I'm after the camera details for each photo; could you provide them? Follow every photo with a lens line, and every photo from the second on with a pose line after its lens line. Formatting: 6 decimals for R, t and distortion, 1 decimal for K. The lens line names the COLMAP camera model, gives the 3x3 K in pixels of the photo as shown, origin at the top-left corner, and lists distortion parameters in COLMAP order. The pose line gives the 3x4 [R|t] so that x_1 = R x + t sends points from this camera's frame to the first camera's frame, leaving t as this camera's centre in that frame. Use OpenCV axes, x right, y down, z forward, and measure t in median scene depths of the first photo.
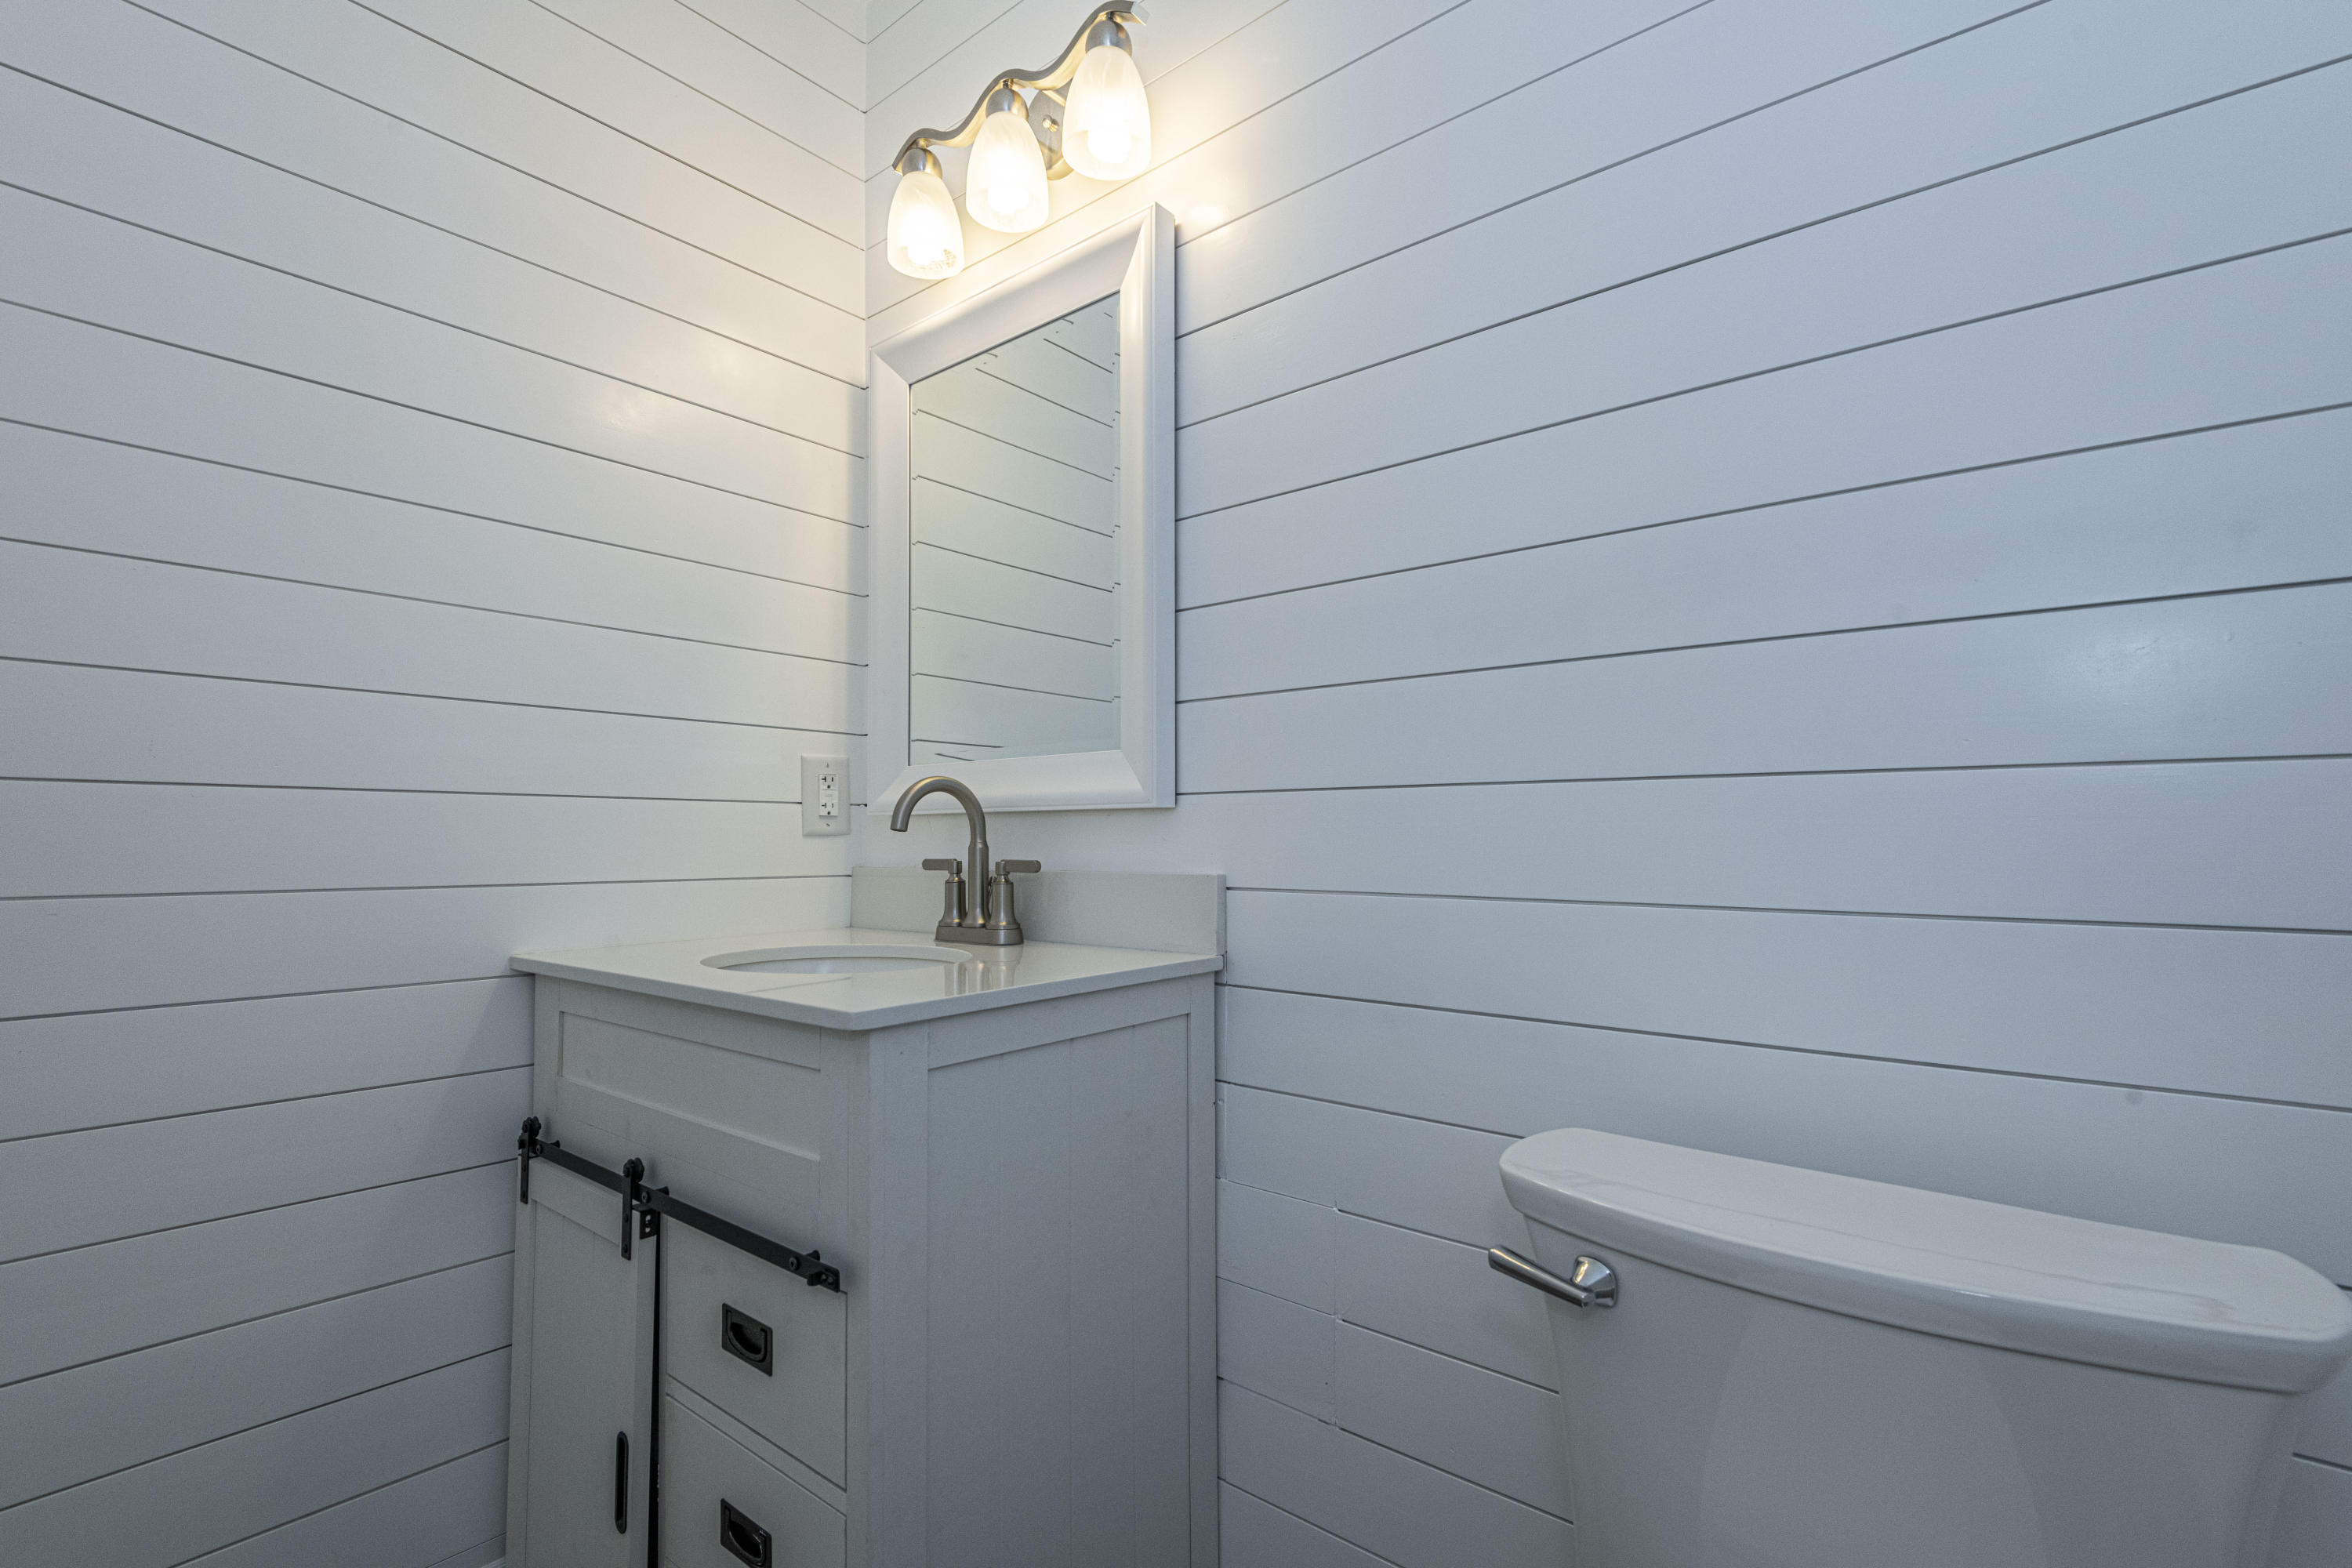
lens RADIAL K [[1084.6, 0, 1183.7], [0, 1084.6, 763.8], [0, 0, 1]] dist [0.041998, -0.024533]
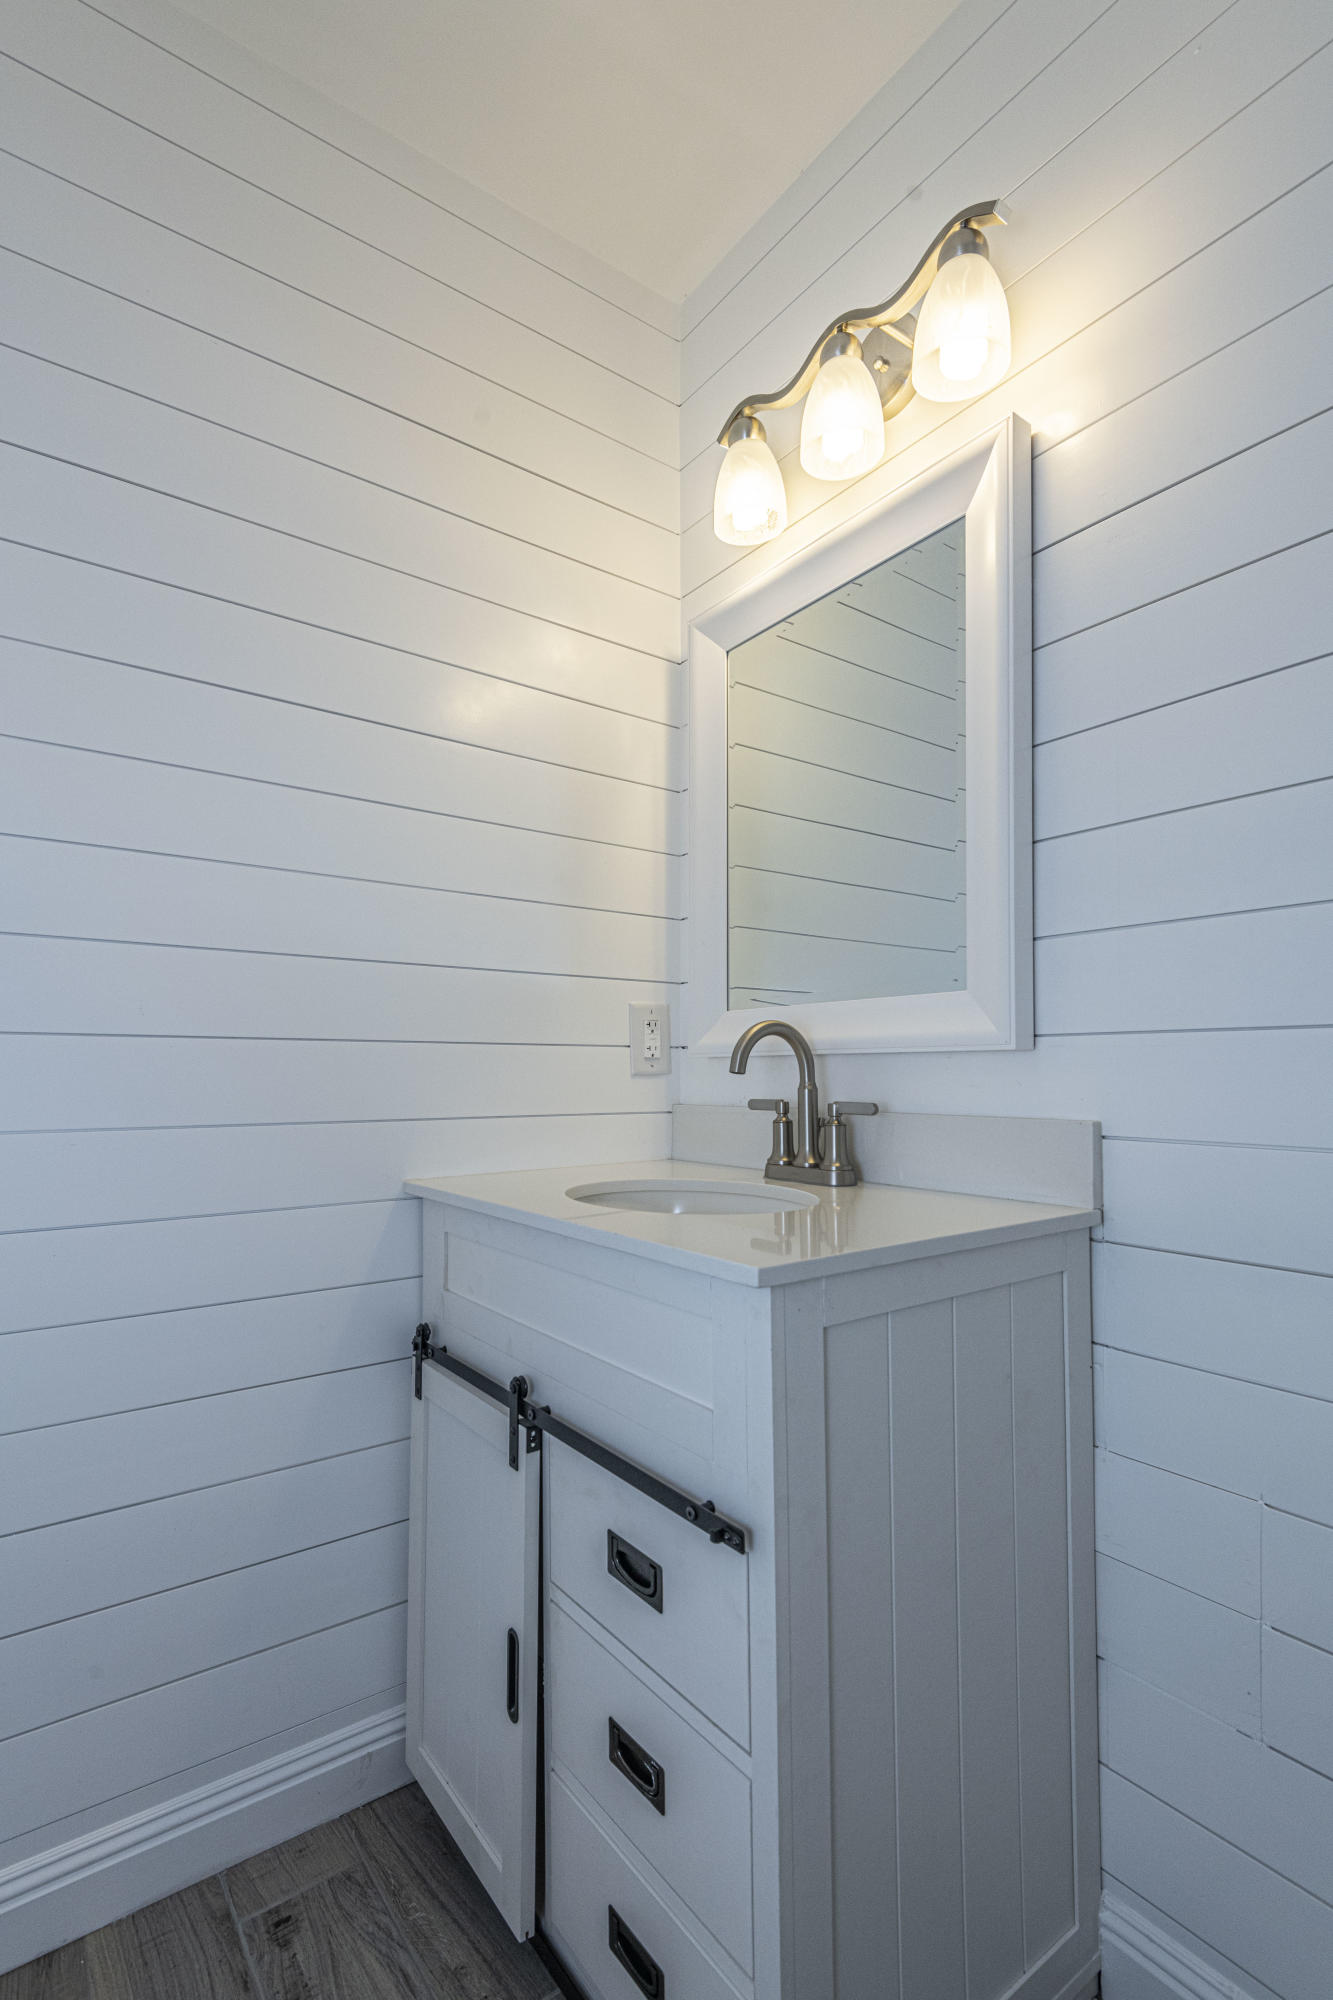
lens RADIAL K [[949.0, 0, 668.1], [0, 949.0, 1007.6], [0, 0, 1]] dist [0.041657, -0.025046]
pose [[0.970912, -0.016106, -0.238894, -0.105240], [0.016054, 0.999869, -0.002163, -0.000323], [0.238897, -0.001736, 0.971043, 0.099912]]
